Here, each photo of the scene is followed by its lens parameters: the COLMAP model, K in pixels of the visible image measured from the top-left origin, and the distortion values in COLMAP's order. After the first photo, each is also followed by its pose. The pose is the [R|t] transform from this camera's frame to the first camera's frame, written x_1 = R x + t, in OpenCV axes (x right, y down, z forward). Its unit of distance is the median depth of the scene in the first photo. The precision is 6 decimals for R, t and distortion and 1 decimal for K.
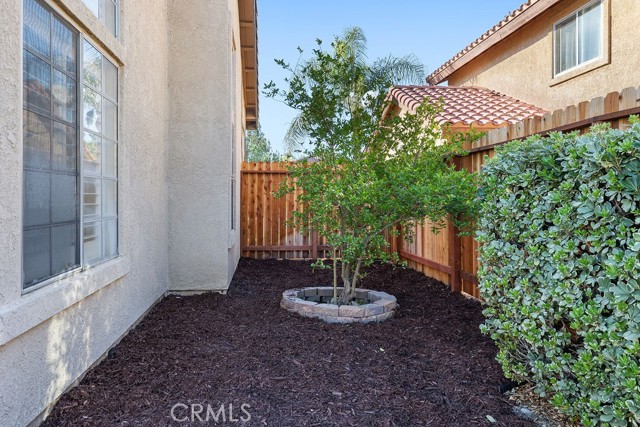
lens RADIAL K [[468.7, 0, 320.0], [0, 468.7, 213.5], [0, 0, 1]] dist [-0.000369, -0.000151]
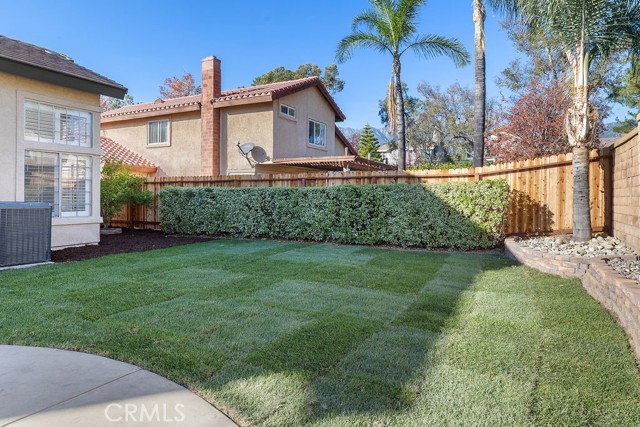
lens RADIAL K [[401.6, 0, 319.0], [0, 401.6, 198.8], [0, 0, 1]] dist [0.003745, 0.000803]
pose [[0.577447, -0.002813, 0.816423, -1.119222], [0.017366, 0.999810, -0.008838, 0.025266], [-0.816243, 0.019281, 0.577386, -1.470809]]
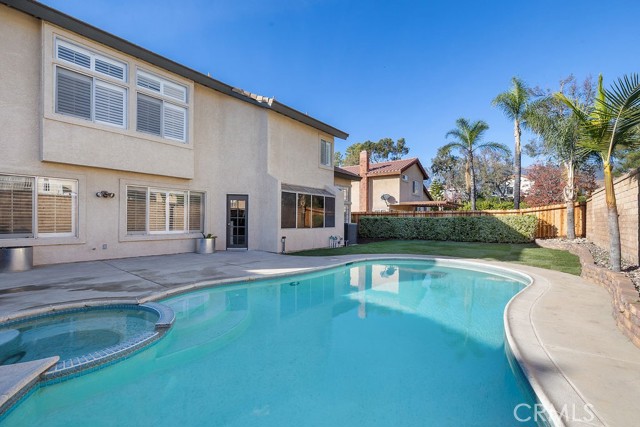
lens RADIAL K [[282.1, 0, 320.2], [0, 282.1, 221.8], [0, 0, 1]] dist [-0.000161, 0.000044]
pose [[0.711010, 0.002702, 0.703177, -2.613632], [0.009884, 0.999855, -0.013836, 0.032781], [-0.703113, 0.016788, 0.710880, -1.611017]]
